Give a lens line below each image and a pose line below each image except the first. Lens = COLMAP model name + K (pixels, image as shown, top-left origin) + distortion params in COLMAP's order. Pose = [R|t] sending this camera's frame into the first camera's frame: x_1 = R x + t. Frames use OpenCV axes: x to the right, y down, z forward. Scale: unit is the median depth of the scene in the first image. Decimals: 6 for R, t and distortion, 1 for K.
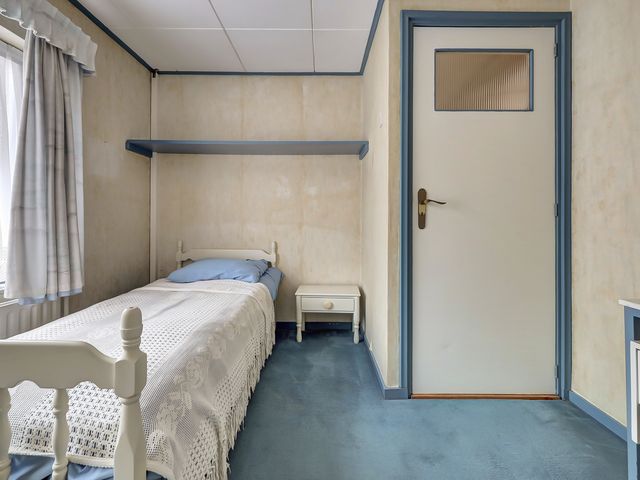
lens RADIAL K [[298.1, 0, 321.4], [0, 298.1, 226.3], [0, 0, 1]] dist [-0.001481, -0.000434]
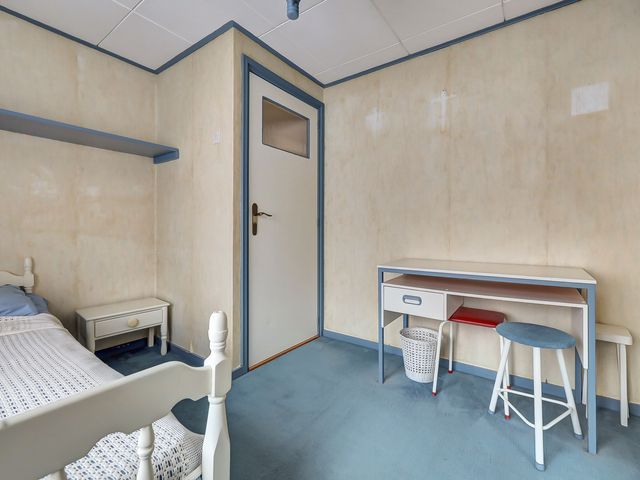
lens RADIAL K [[291.4, 0, 321.0], [0, 291.4, 240.7], [0, 0, 1]] dist [-0.000151, 0.000058]
pose [[0.586343, -0.031147, 0.809464, -0.487185], [0.011137, 0.999476, 0.030391, -0.002727], [-0.809986, -0.008805, 0.586383, 0.045725]]
